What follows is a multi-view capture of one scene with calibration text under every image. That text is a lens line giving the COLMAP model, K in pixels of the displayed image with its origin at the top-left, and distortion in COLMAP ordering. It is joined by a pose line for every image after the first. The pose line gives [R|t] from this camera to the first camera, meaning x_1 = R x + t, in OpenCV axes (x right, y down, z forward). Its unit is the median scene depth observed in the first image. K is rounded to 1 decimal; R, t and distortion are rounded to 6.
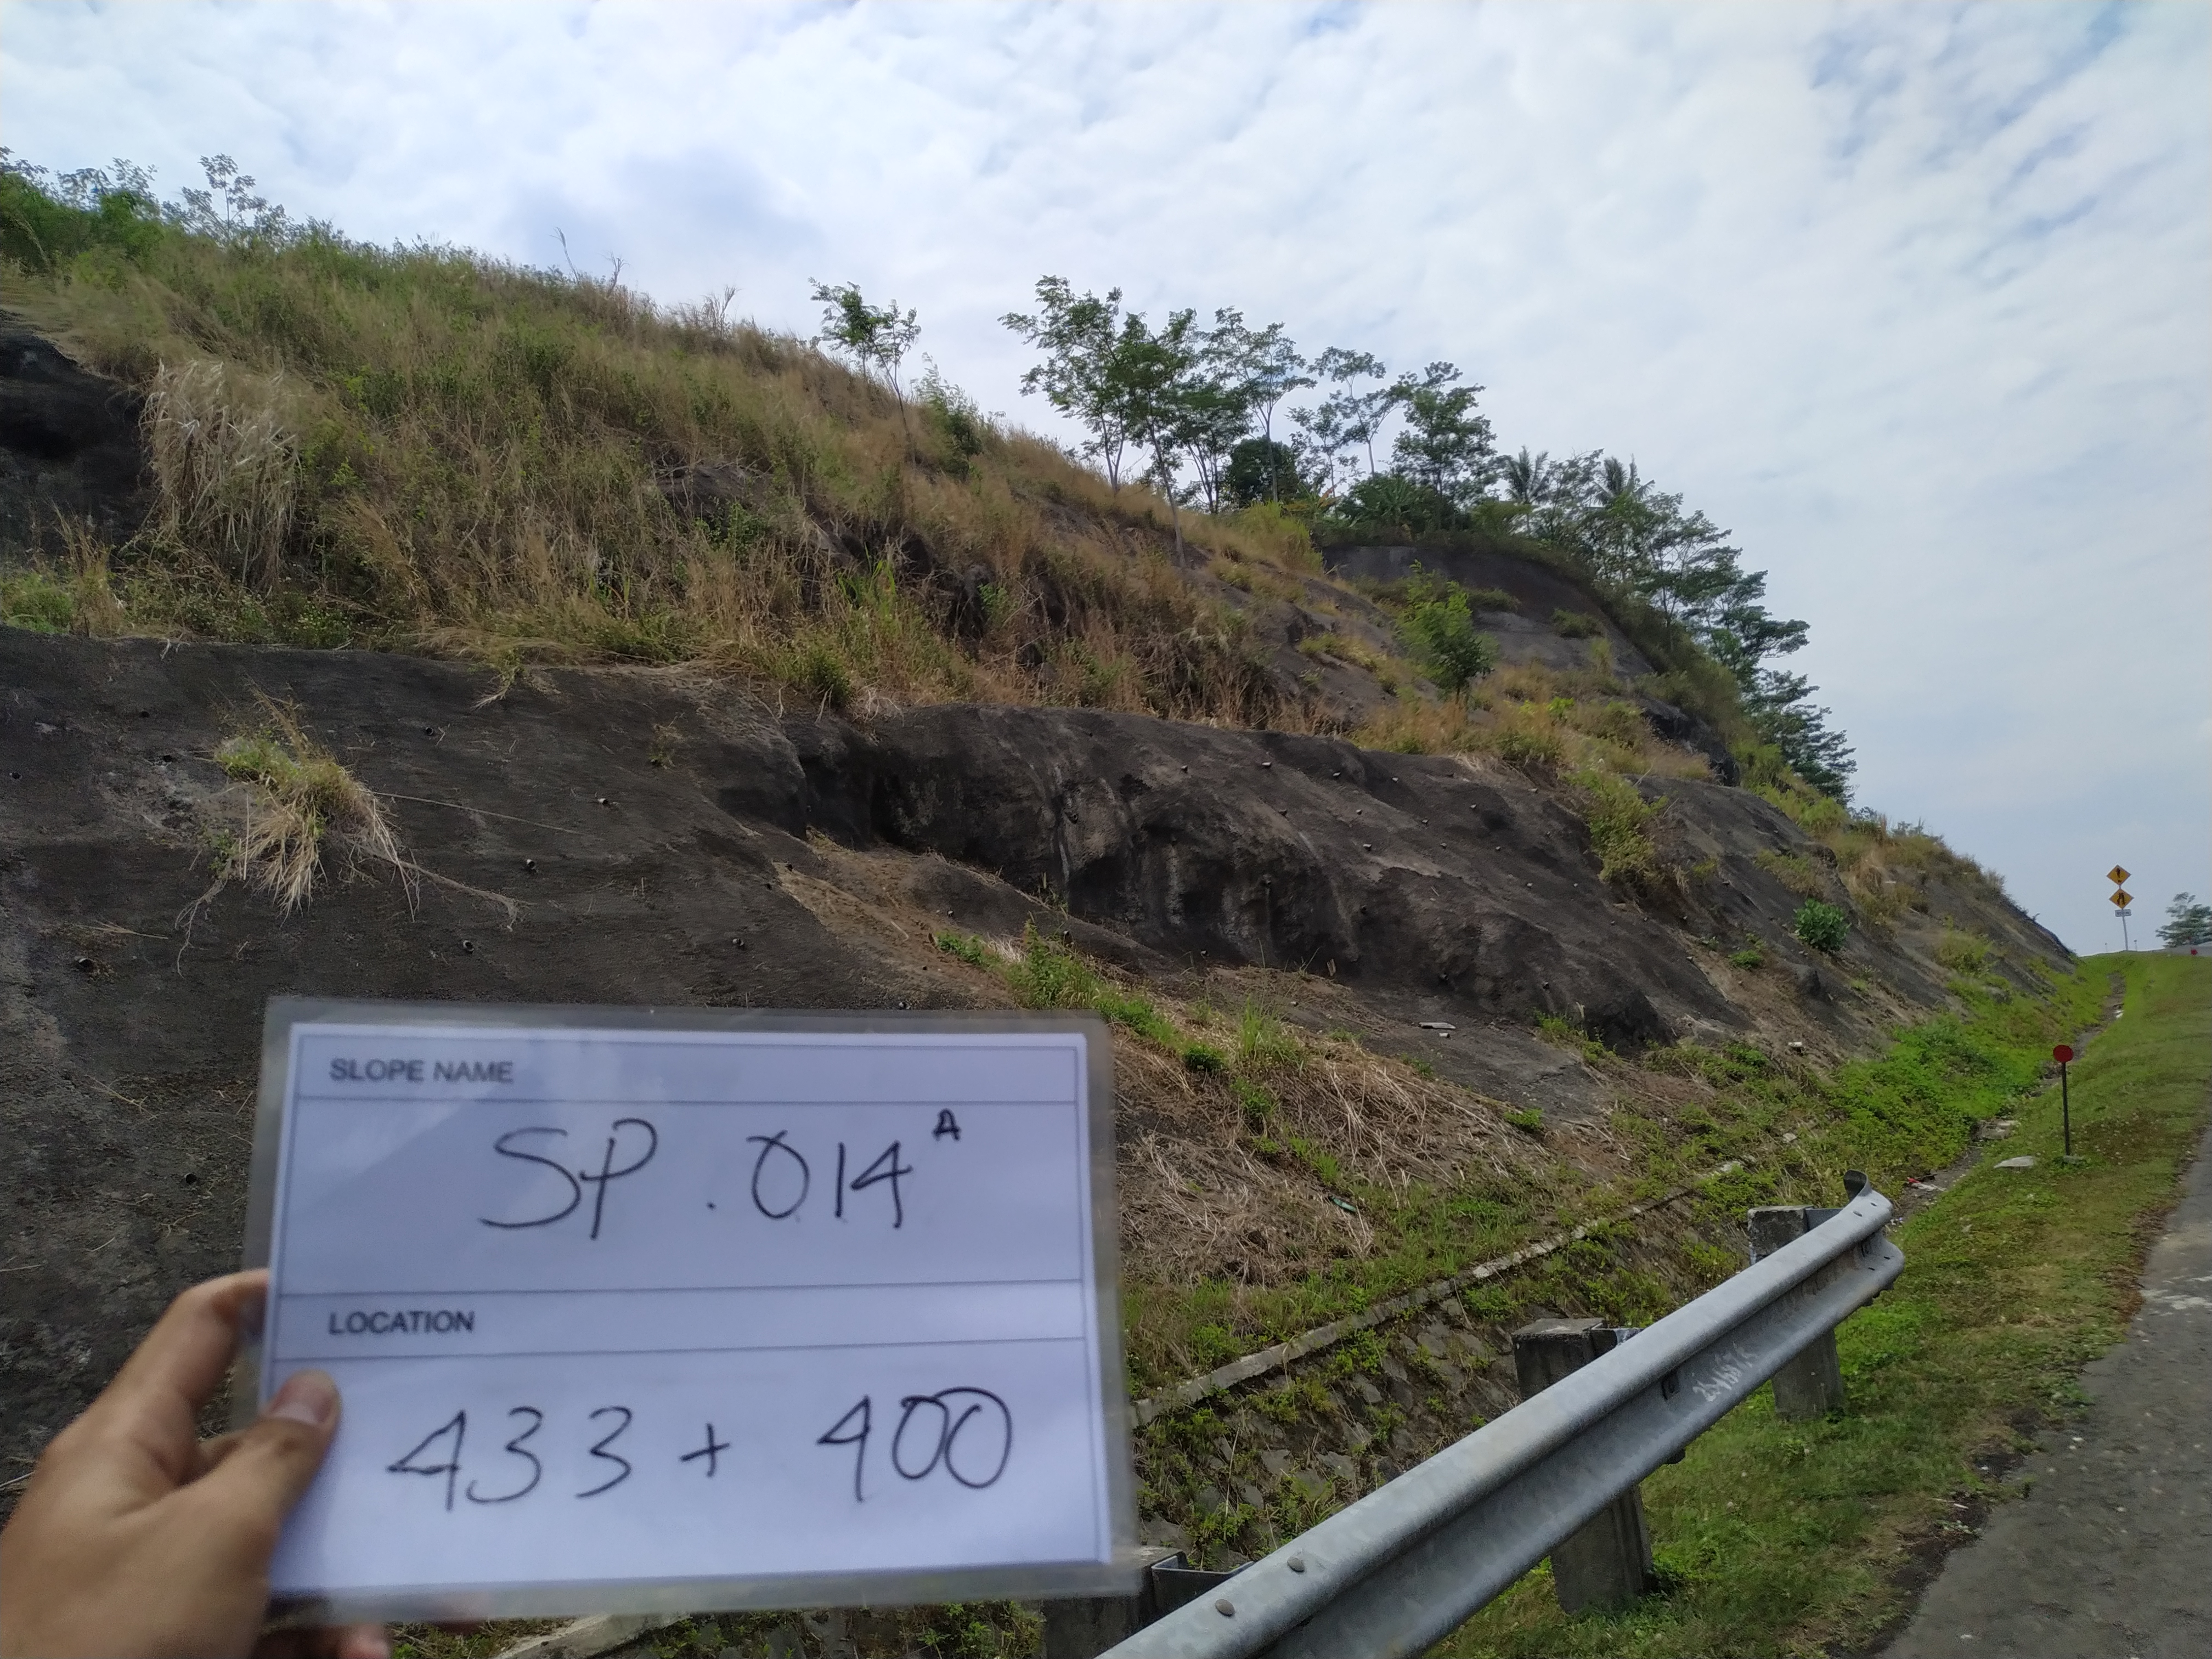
lens RADIAL K [[1526.1, 0, 1108.7], [0, 1526.1, 891.9], [0, 0, 1]] dist [0.085801, 0.003515]
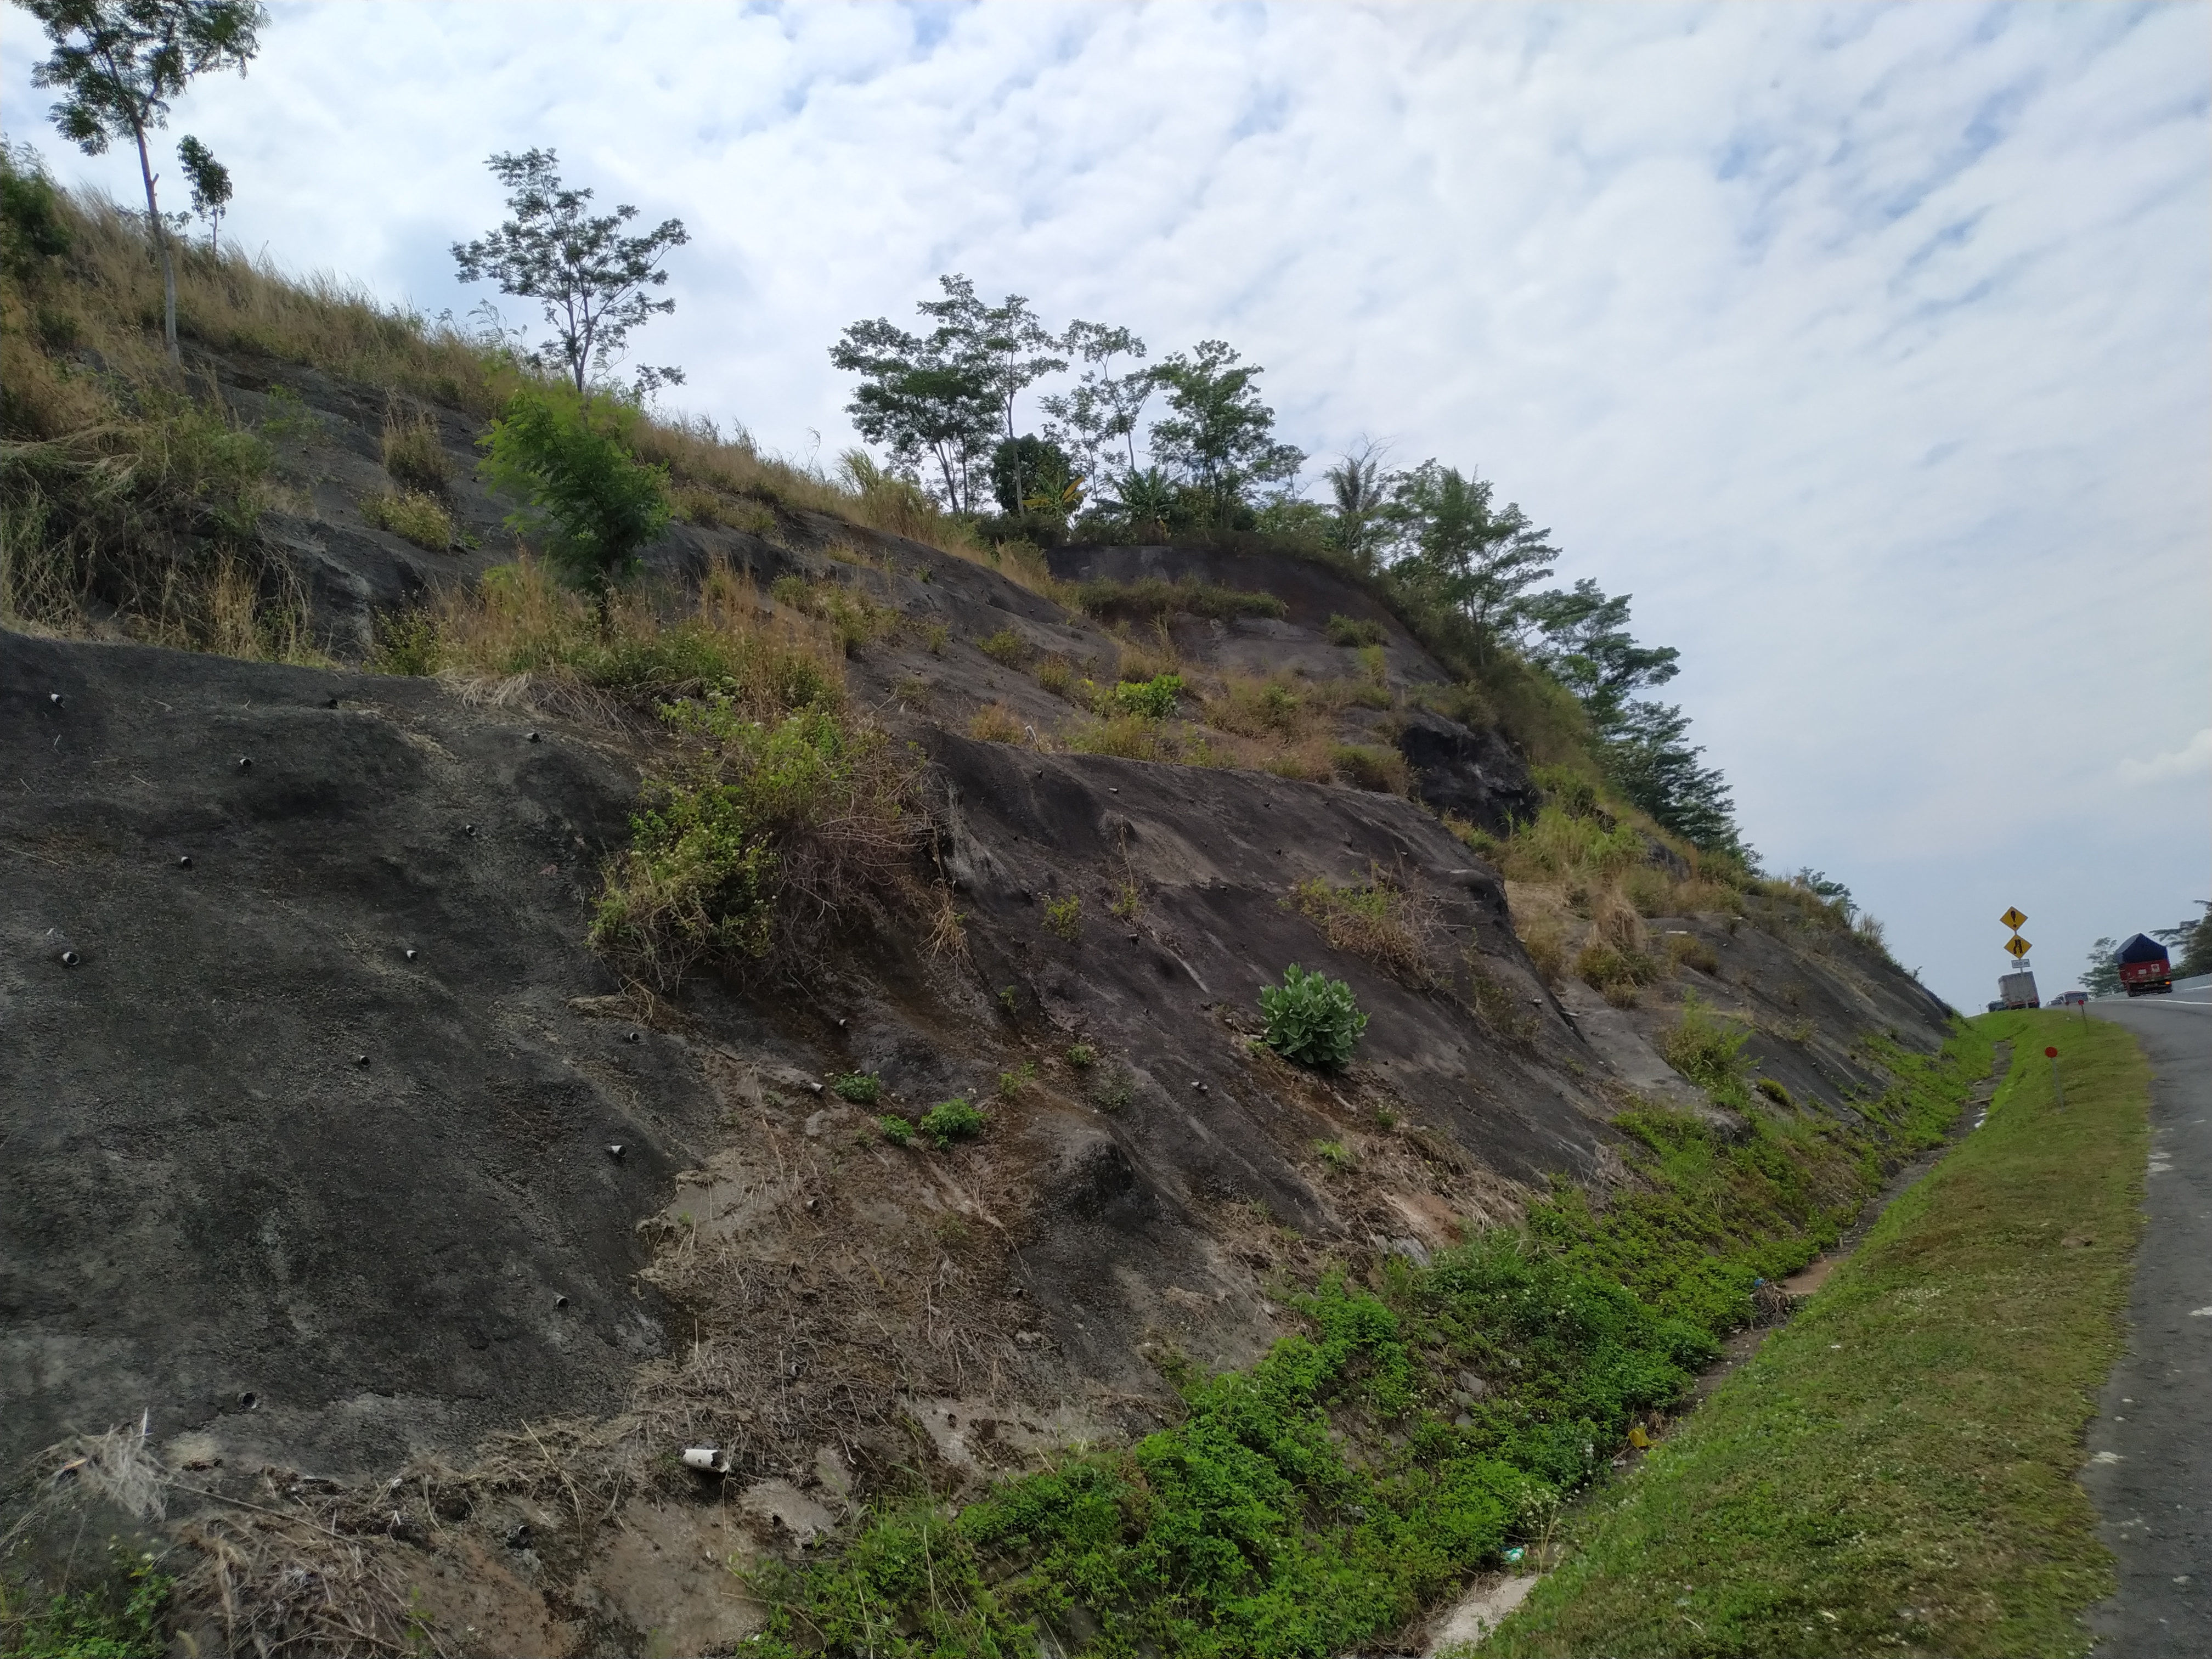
lens RADIAL K [[1526.1, 0, 1108.7], [0, 1526.1, 891.9], [0, 0, 1]] dist [0.085801, 0.003515]
pose [[0.999144, -0.027527, 0.030874, 0.122366], [0.028941, 0.998507, -0.046333, 0.000042], [-0.029553, 0.047187, 0.998449, 0.164586]]
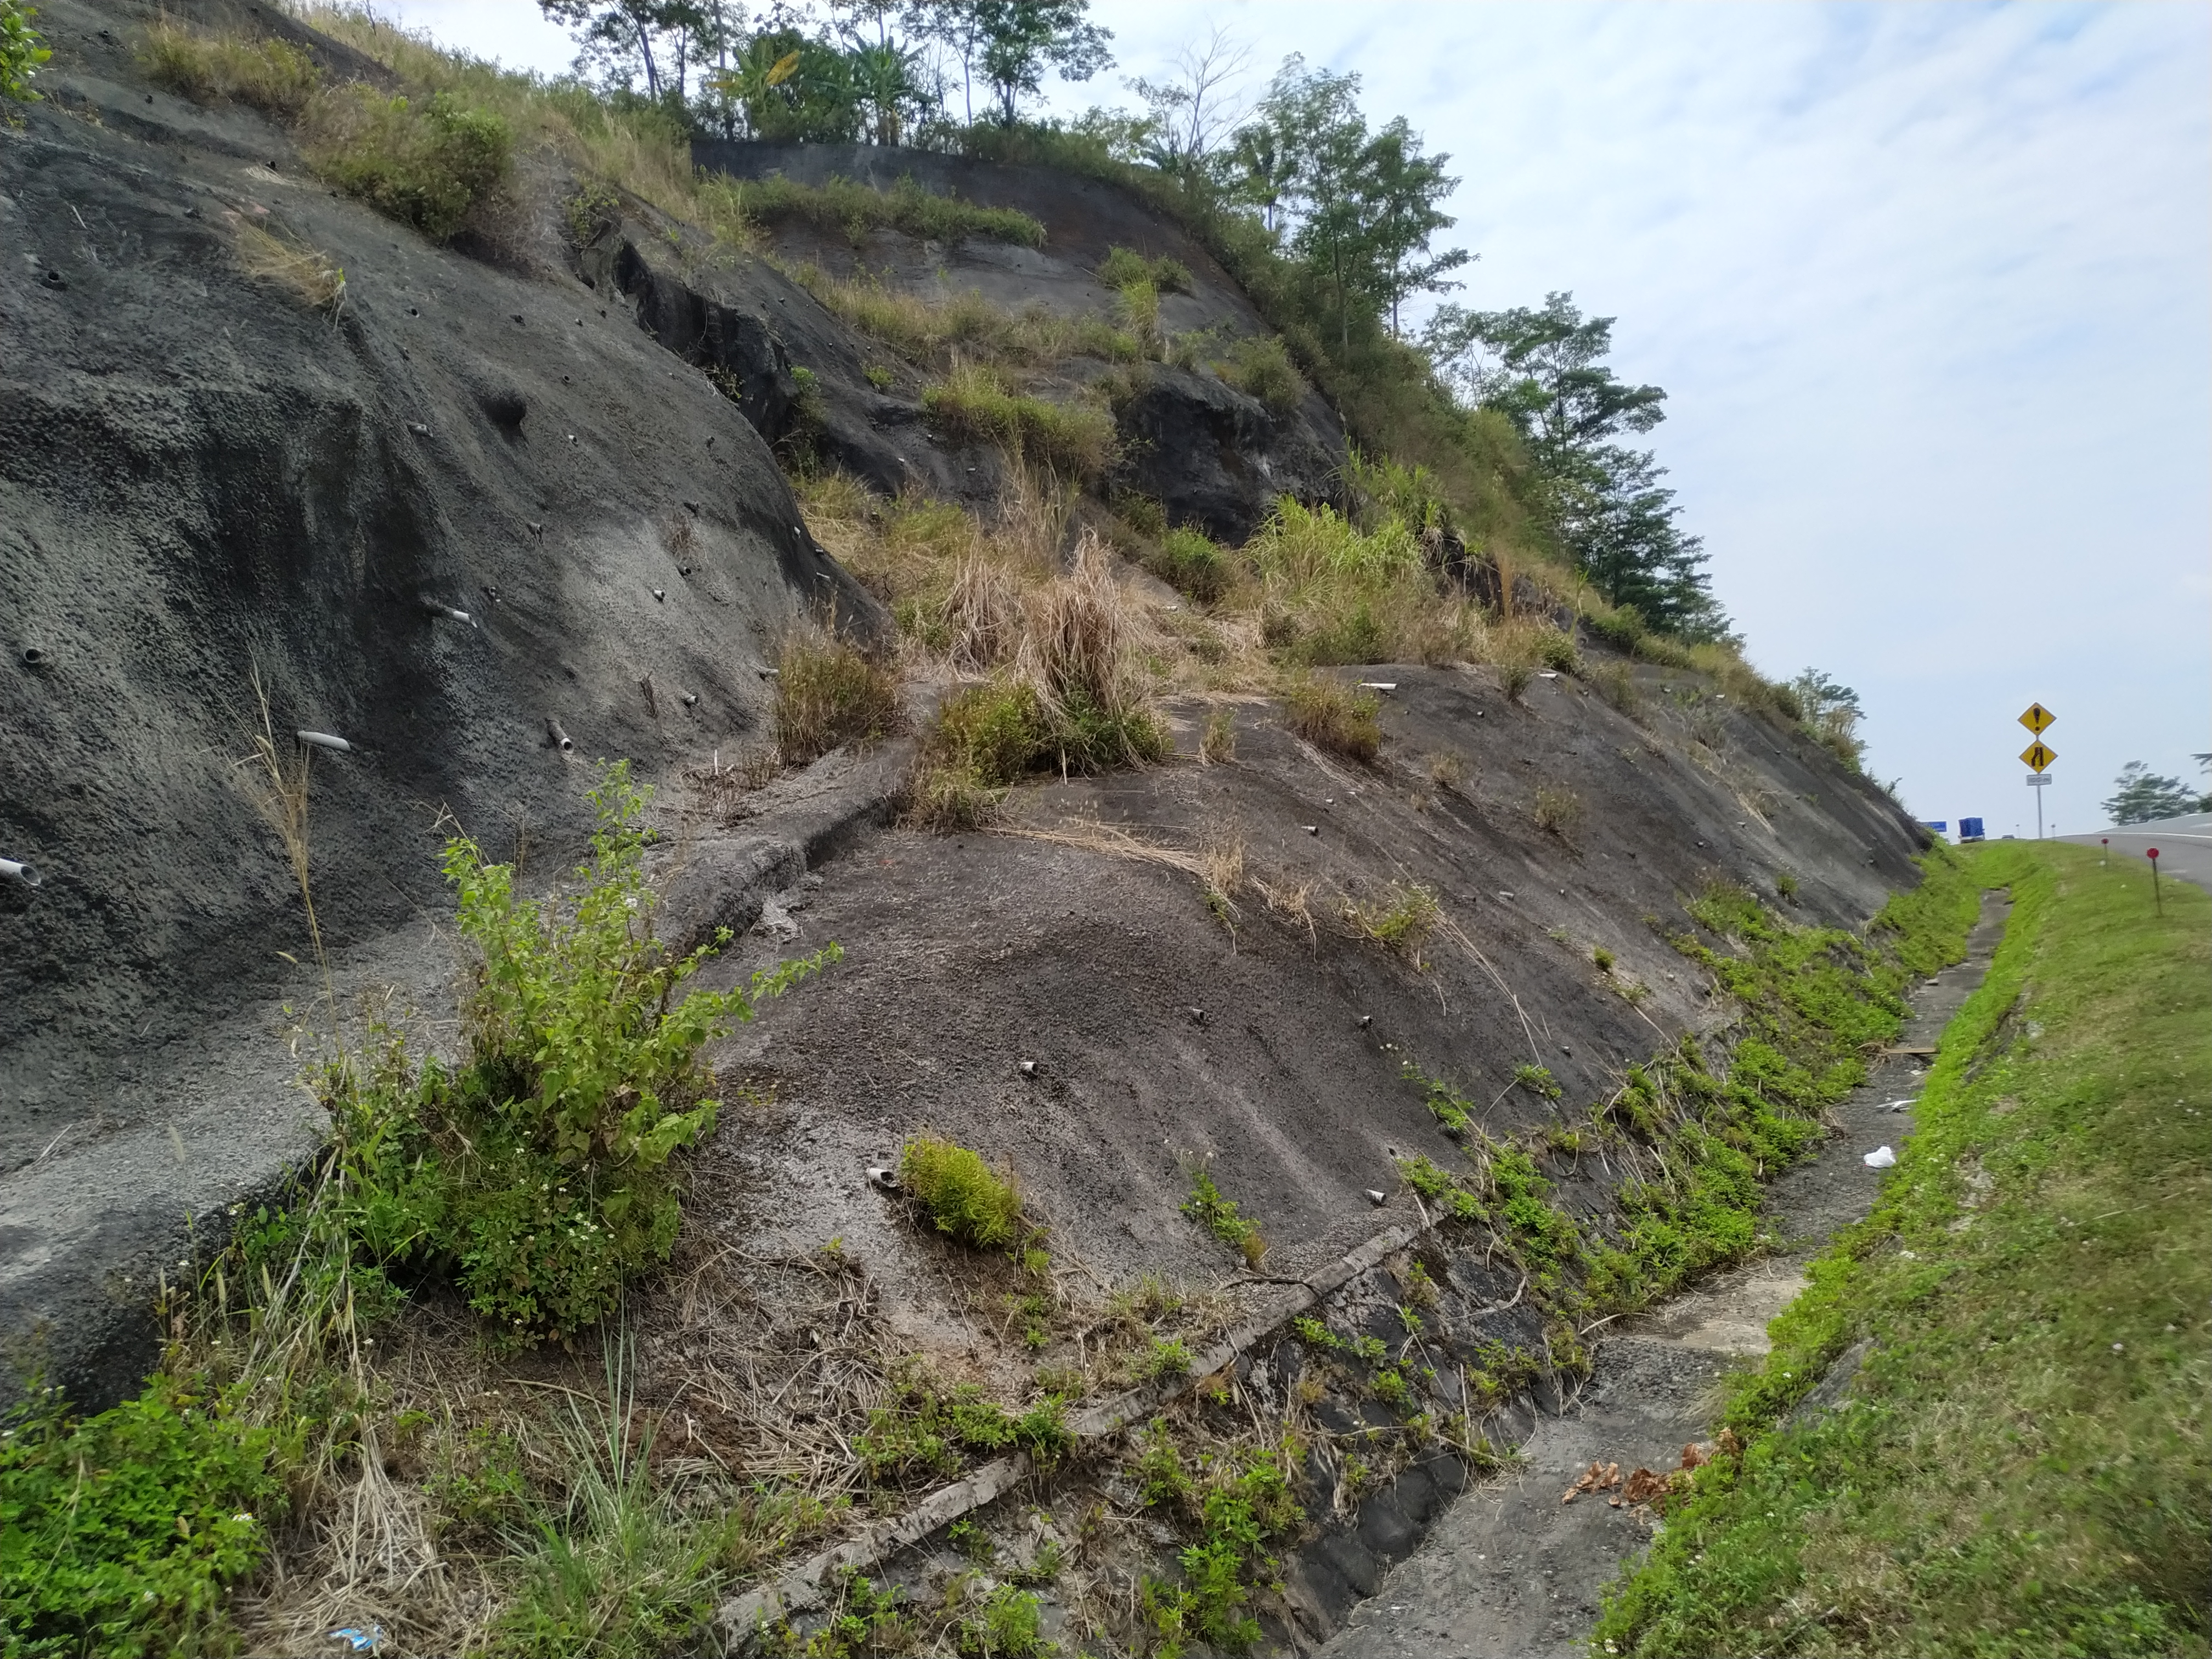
lens RADIAL K [[1513.8, 0, 1106.0], [0, 1513.8, 829.5], [0, 0, 1]] dist [0.073628, -0.001729]
pose [[0.999888, 0.008656, 0.012191, 0.246310], [-0.009246, 0.998745, 0.049218, 0.006196], [-0.011750, -0.049325, 0.998714, 0.361469]]
